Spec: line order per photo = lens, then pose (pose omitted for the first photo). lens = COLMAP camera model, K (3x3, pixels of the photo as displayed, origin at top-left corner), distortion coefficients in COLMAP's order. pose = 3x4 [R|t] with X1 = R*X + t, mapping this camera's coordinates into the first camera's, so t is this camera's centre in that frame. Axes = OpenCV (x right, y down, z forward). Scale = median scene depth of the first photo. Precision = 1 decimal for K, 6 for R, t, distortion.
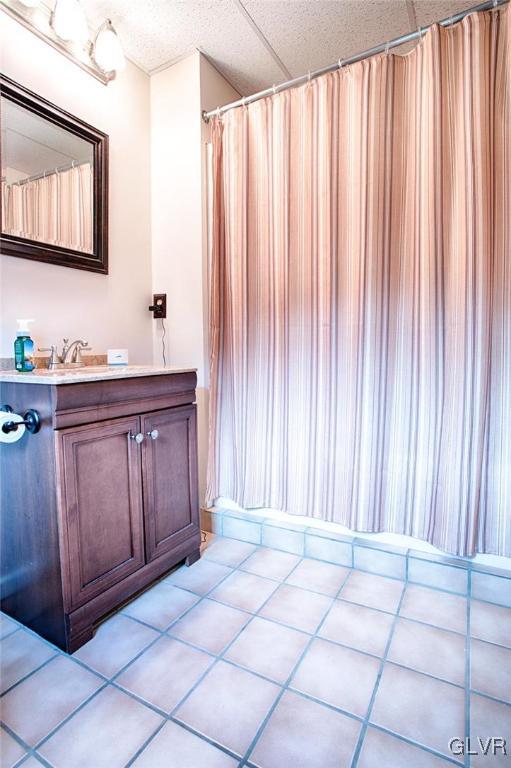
lens RADIAL K [[384.2, 0, 255.5], [0, 384.2, 384.0], [0, 0, 1]] dist [-0.000993, -0.000148]
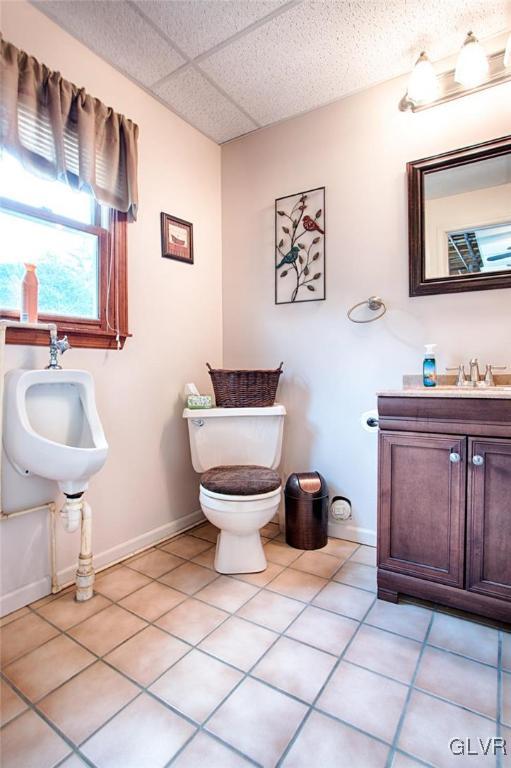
lens RADIAL K [[393.6, 0, 255.5], [0, 393.6, 384.0], [0, 0, 1]] dist [-0.075892, 0.029419]
pose [[-0.047725, 0.049271, -0.997645, 0.714634], [-0.077928, 0.995555, 0.052895, -0.063267], [0.995816, 0.080269, -0.043673, 0.494601]]
